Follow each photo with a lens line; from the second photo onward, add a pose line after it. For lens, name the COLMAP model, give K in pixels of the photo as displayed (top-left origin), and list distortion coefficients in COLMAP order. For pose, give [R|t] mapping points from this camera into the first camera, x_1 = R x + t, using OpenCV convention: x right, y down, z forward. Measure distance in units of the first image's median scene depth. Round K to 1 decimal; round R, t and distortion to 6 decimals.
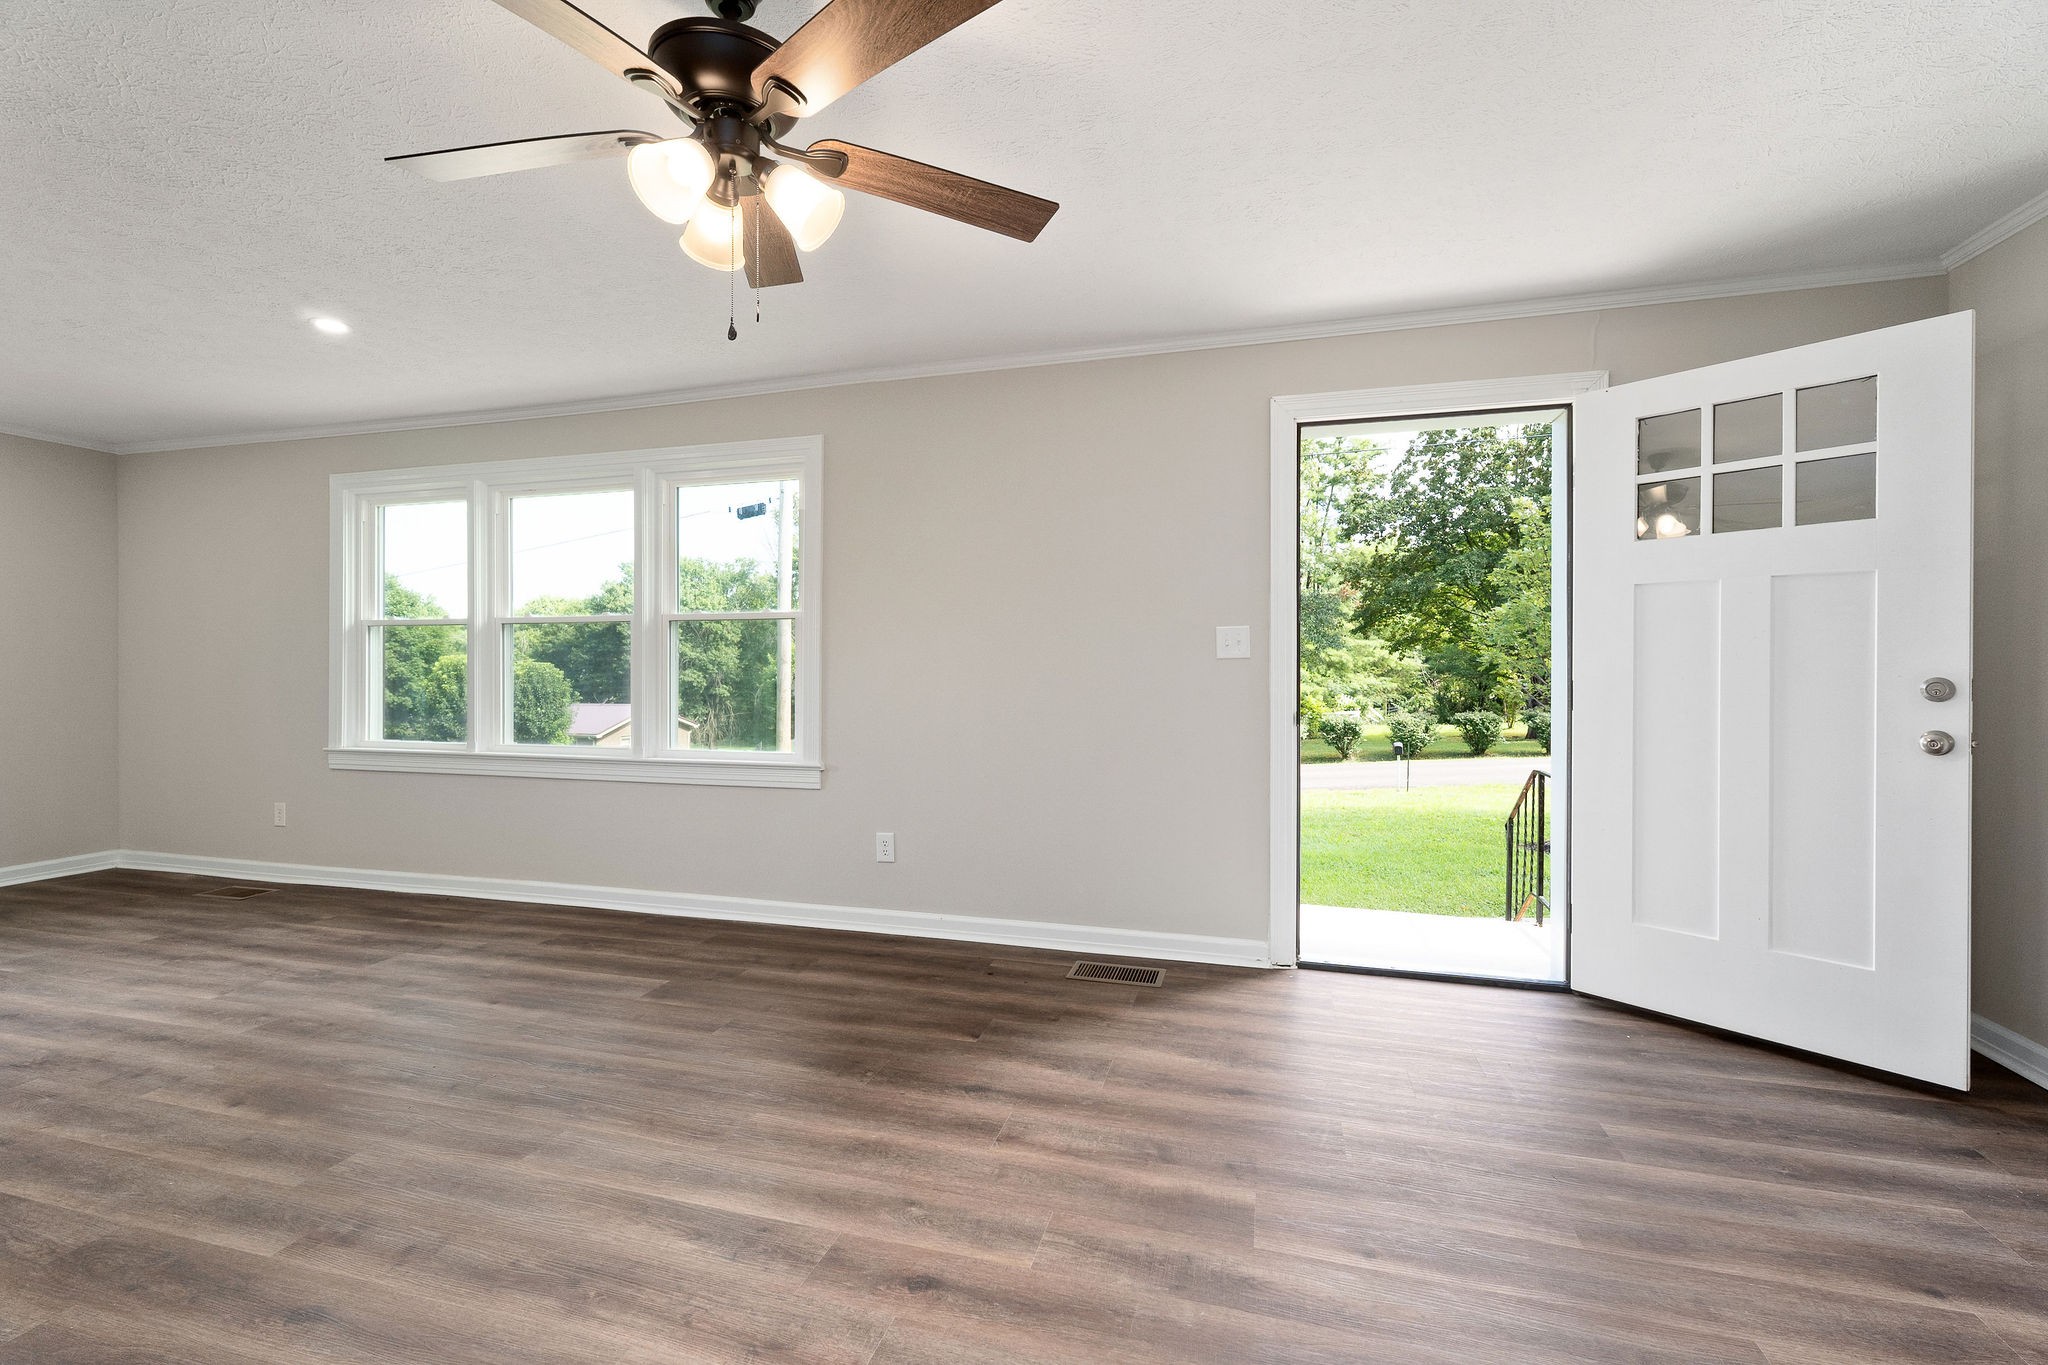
lens RADIAL K [[865.0, 0, 1018.1], [0, 865.0, 672.1], [0, 0, 1]] dist [0.011150, 0.000321]
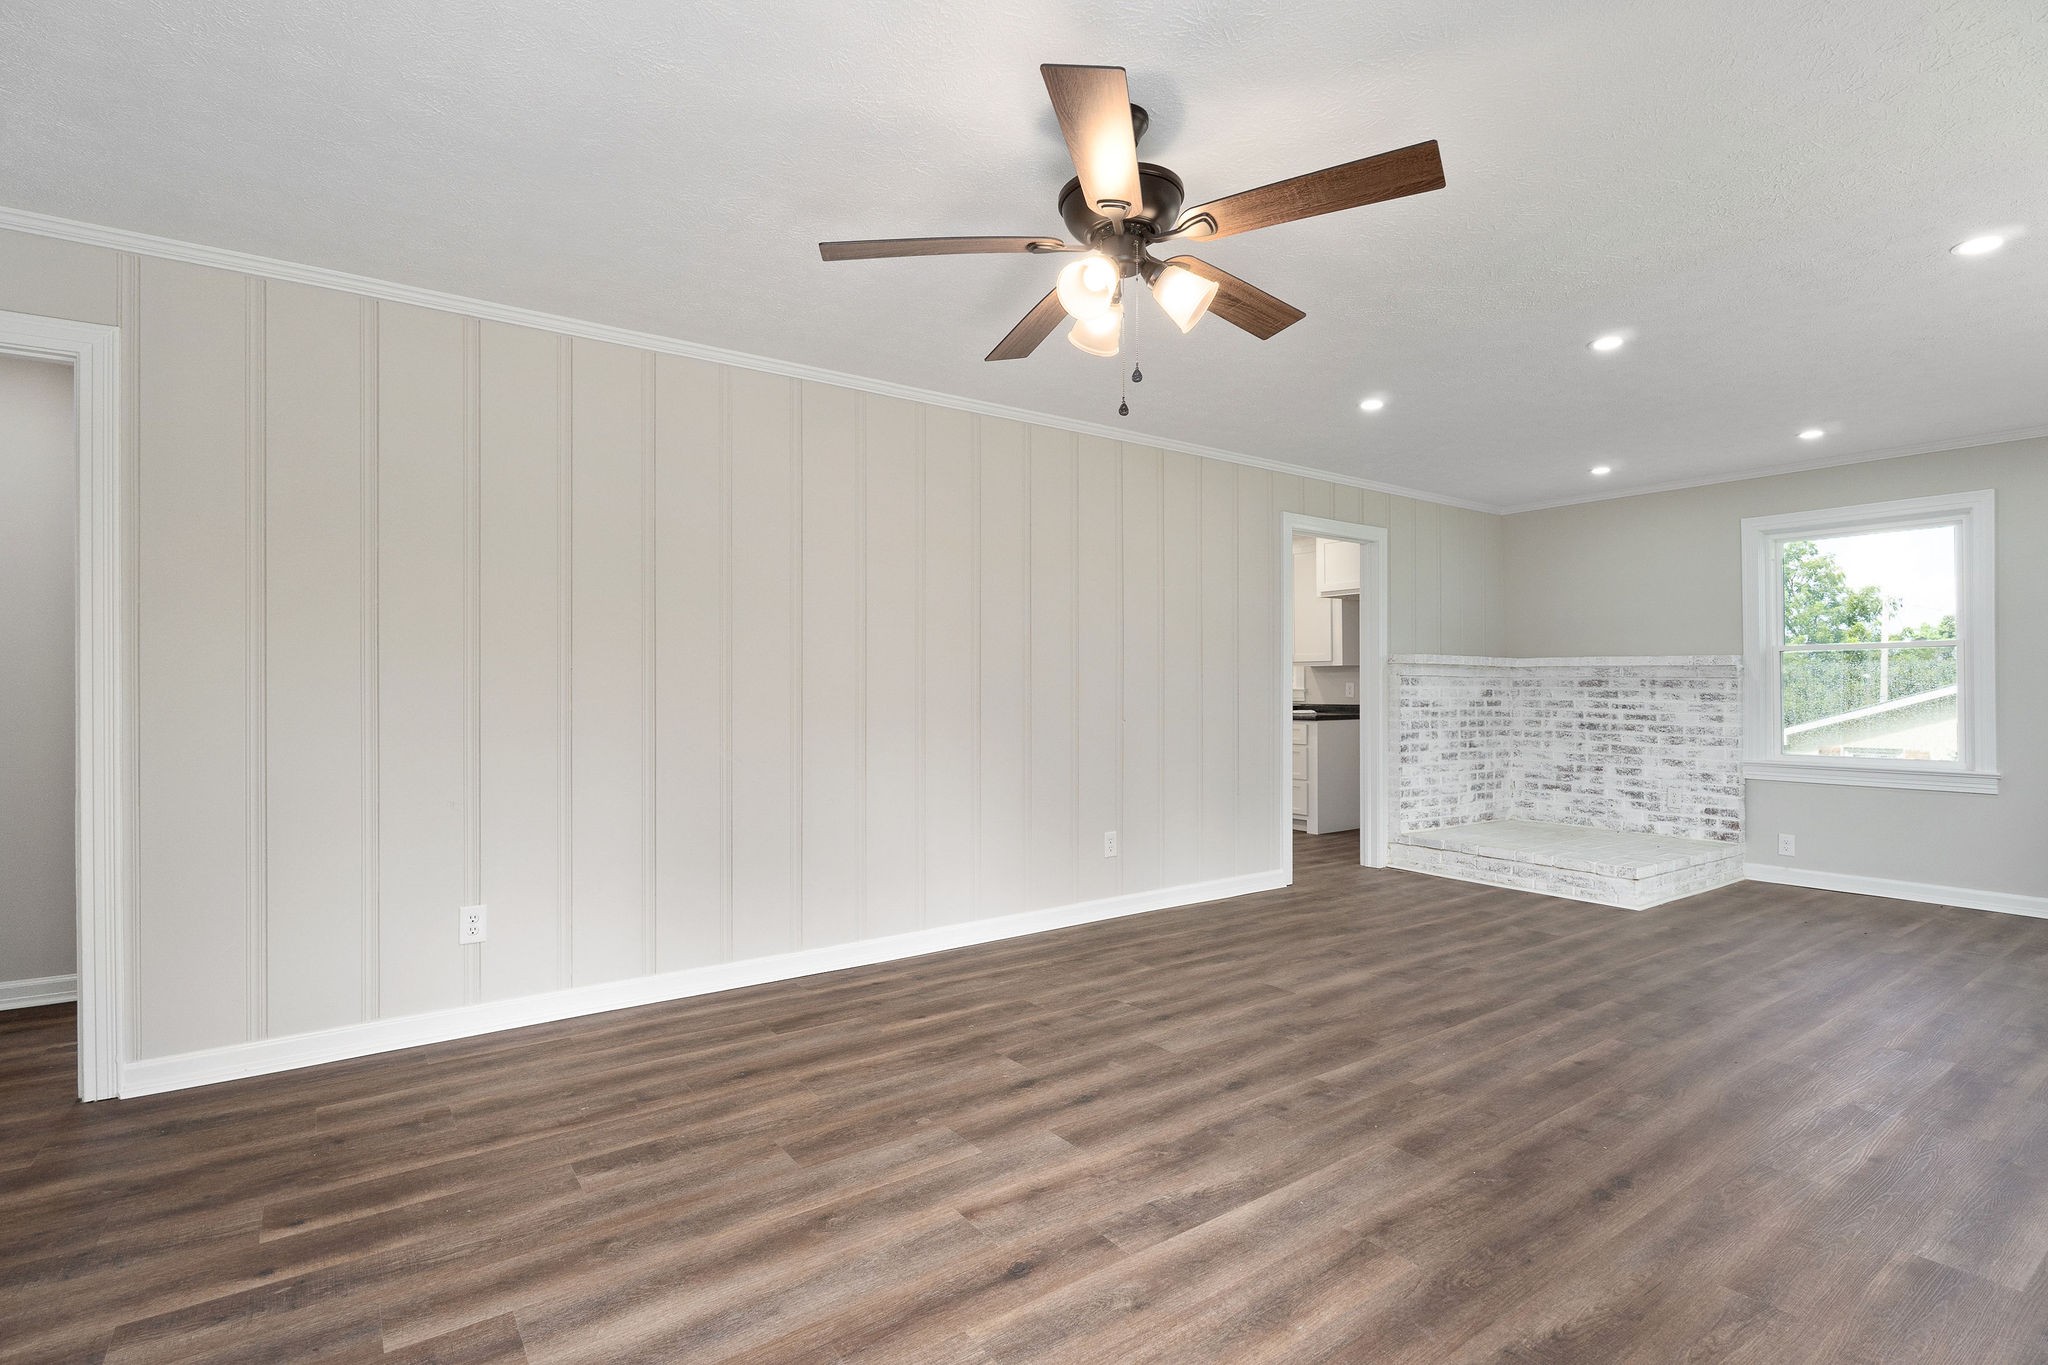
lens RADIAL K [[988.8, 0, 1037.6], [0, 988.8, 685.5], [0, 0, 1]] dist [-0.004259, 0.000021]
pose [[-0.611234, -0.000737, -0.791449, 0.431861], [-0.004716, 0.999985, 0.002711, -0.004699], [0.791436, 0.005390, -0.611229, 0.916210]]
